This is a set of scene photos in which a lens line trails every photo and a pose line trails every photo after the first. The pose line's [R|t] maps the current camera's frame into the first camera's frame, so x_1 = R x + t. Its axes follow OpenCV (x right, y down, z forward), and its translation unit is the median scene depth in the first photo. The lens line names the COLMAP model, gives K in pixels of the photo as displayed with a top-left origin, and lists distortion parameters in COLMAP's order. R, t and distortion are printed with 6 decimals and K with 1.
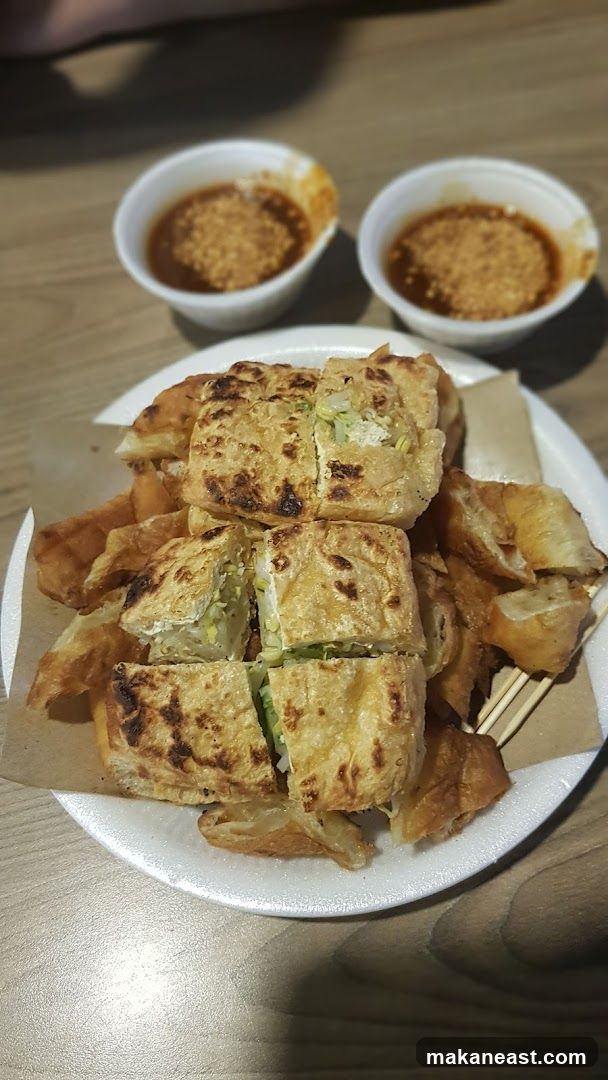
lens RADIAL K [[921.0, 0, 325.9], [0, 921.0, 538.9], [0, 0, 1]] dist [0.005606, -0.001332]
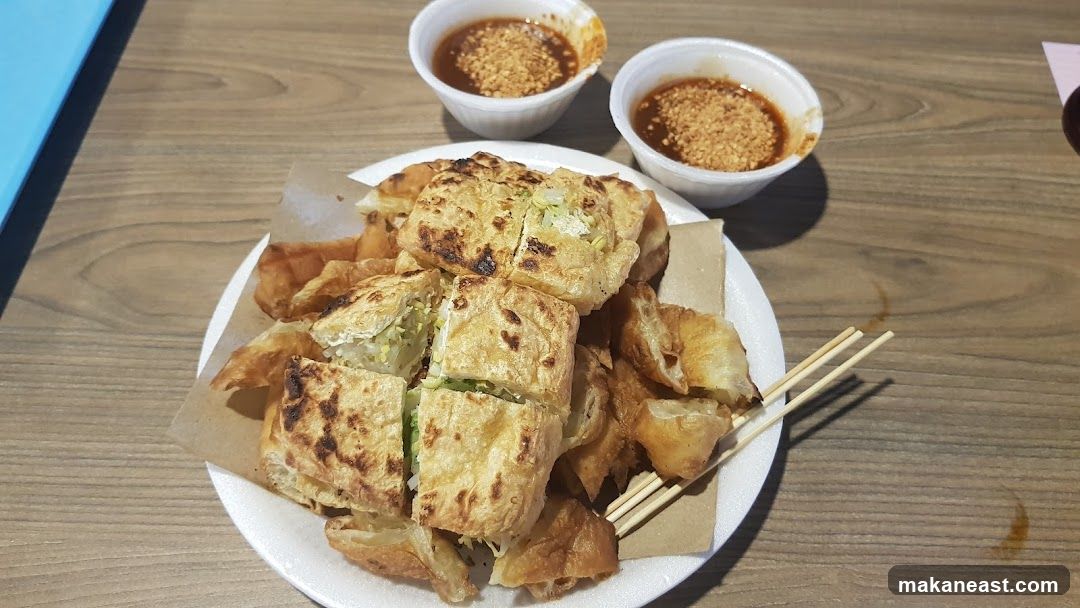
lens RADIAL K [[921.0, 0, 540.0], [0, 921.0, 304.0], [0, 0, 1]] dist [0.005606, -0.001332]
pose [[0.966975, 0.244825, -0.070847, 0.112445], [-0.252810, 0.956627, -0.144749, 0.148230], [0.032336, 0.157880, 0.986929, -0.092851]]
